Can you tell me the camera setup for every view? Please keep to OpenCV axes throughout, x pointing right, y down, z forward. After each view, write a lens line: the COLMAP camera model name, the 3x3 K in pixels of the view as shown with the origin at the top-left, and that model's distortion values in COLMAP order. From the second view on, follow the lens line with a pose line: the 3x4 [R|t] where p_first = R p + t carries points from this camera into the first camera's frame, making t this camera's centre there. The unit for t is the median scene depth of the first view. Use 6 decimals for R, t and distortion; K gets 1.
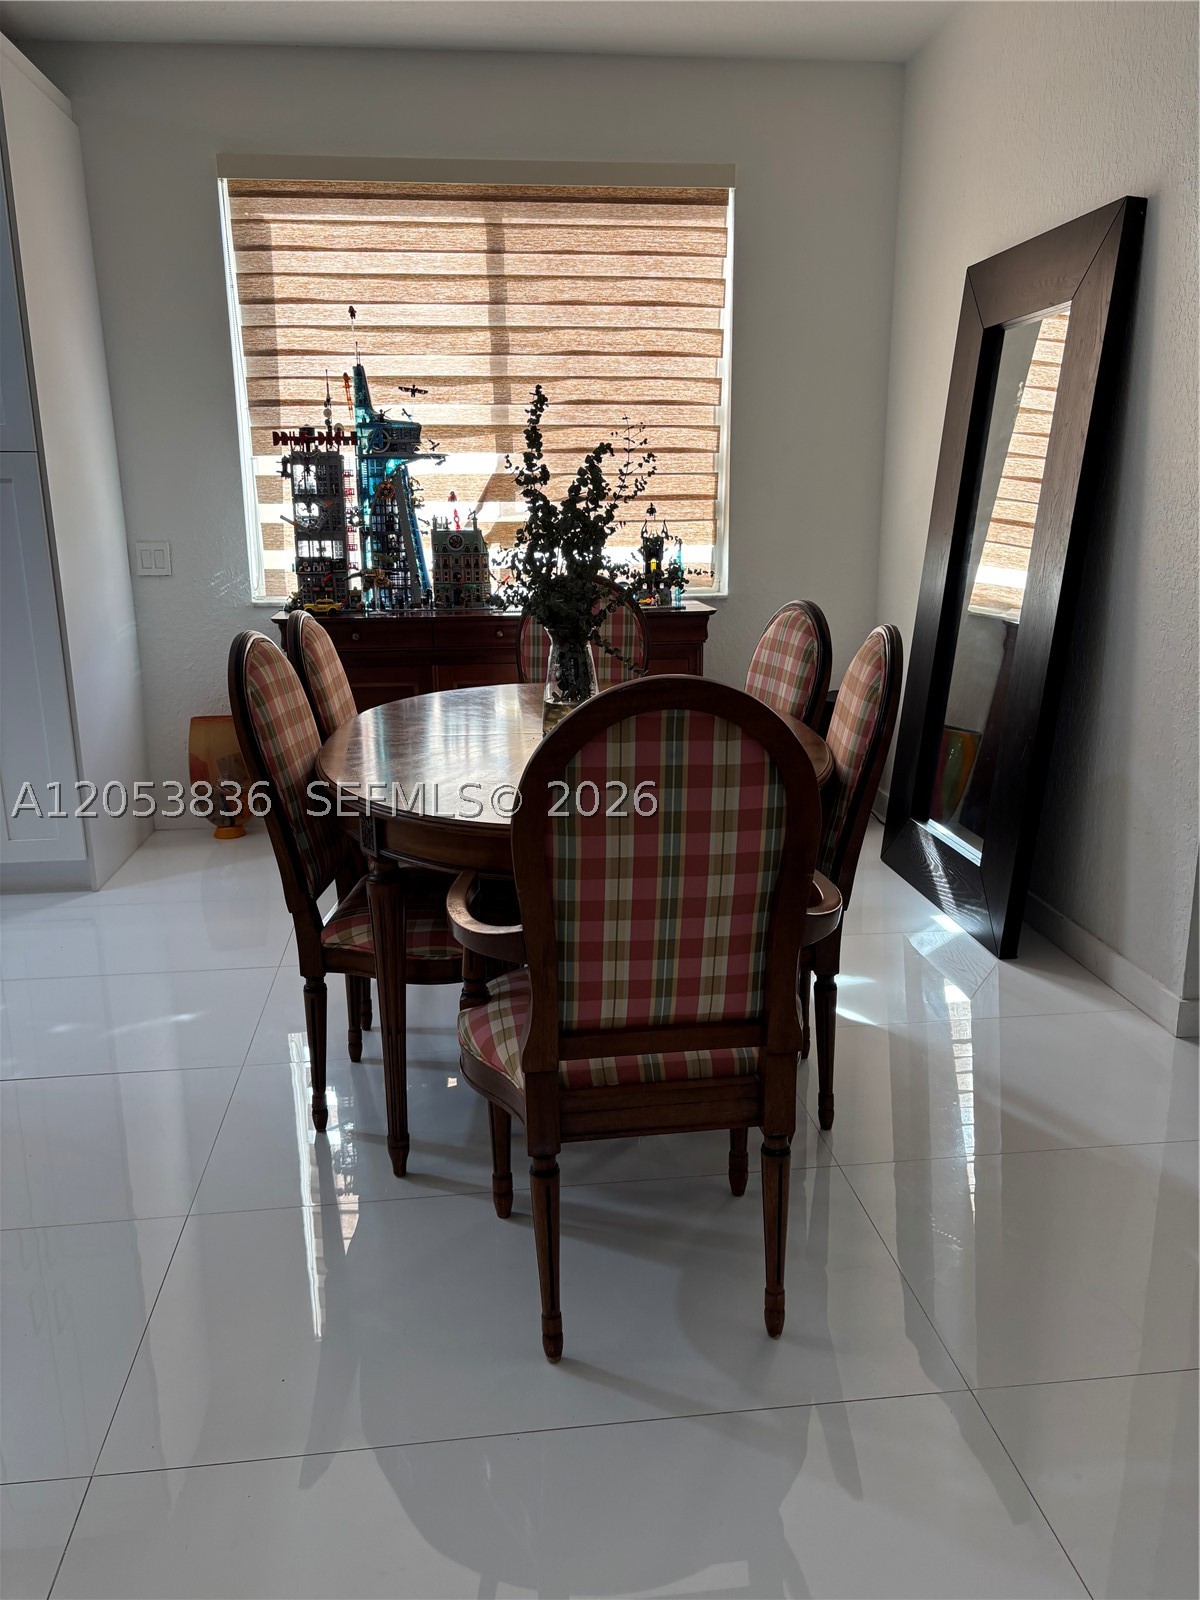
lens RADIAL K [[1191.0, 0, 588.2], [0, 1191.0, 815.9], [0, 0, 1]] dist [0.012562, -0.012870]
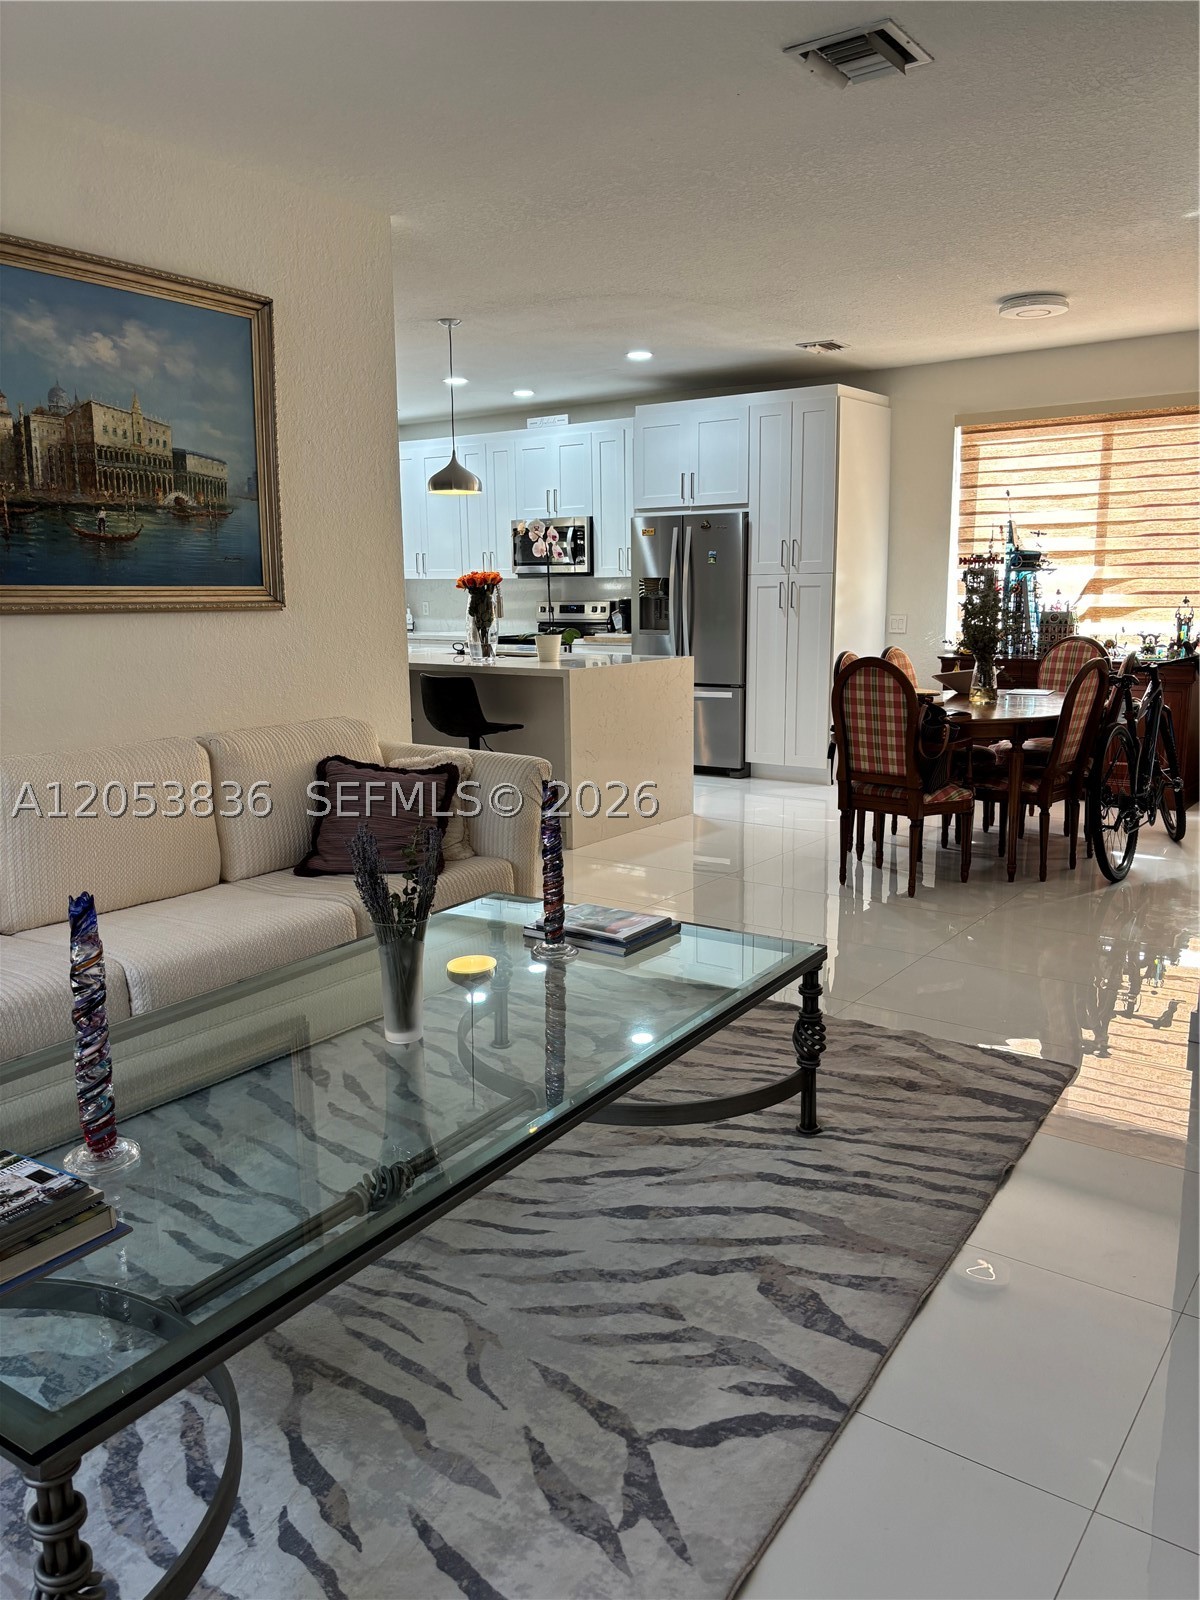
lens RADIAL K [[1191.0, 0, 596.8], [0, 1191.0, 819.8], [0, 0, 1]] dist [0.012562, -0.012870]
pose [[0.710726, 0.141999, -0.688988, 0.656611], [-0.176854, 0.984026, 0.020372, 0.139789], [0.680875, 0.107371, 0.724486, -0.673313]]
